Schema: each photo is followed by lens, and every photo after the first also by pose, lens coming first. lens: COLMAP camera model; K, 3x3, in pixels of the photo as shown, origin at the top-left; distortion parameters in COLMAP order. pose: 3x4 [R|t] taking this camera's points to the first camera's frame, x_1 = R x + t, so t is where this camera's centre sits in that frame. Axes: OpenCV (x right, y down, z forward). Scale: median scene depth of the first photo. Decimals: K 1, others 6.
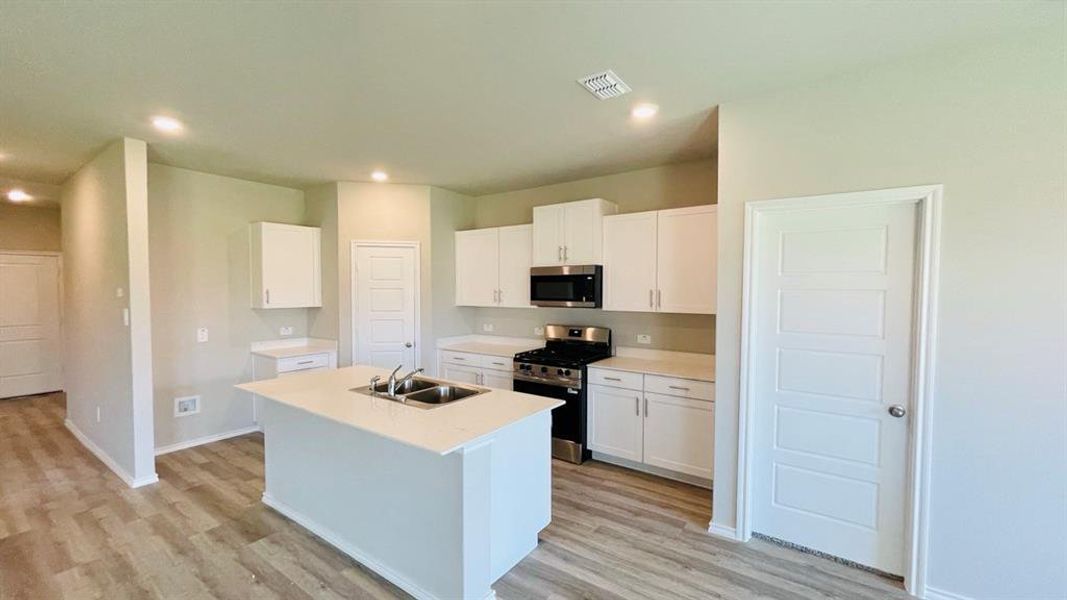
lens RADIAL K [[435.9, 0, 537.4], [0, 435.9, 302.7], [0, 0, 1]] dist [-0.002944, -0.000363]
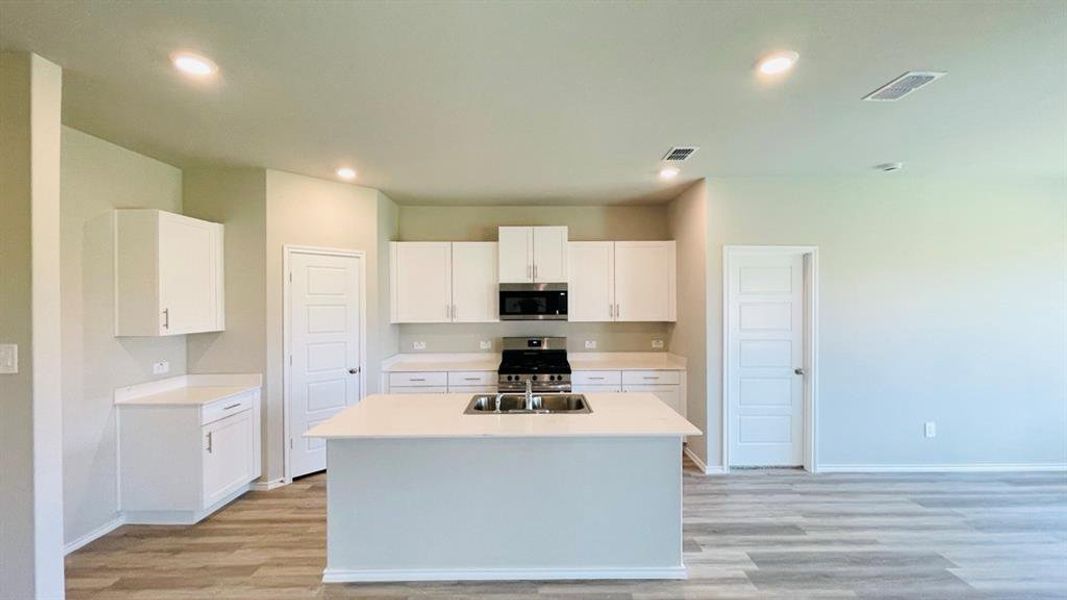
lens RADIAL K [[435.9, 0, 542.1], [0, 435.9, 300.6], [0, 0, 1]] dist [-0.002944, -0.000363]
pose [[0.806061, -0.004294, 0.591817, -0.574080], [0.025561, 0.999293, -0.027563, -0.008086], [-0.591280, 0.037345, 0.805601, 0.098647]]
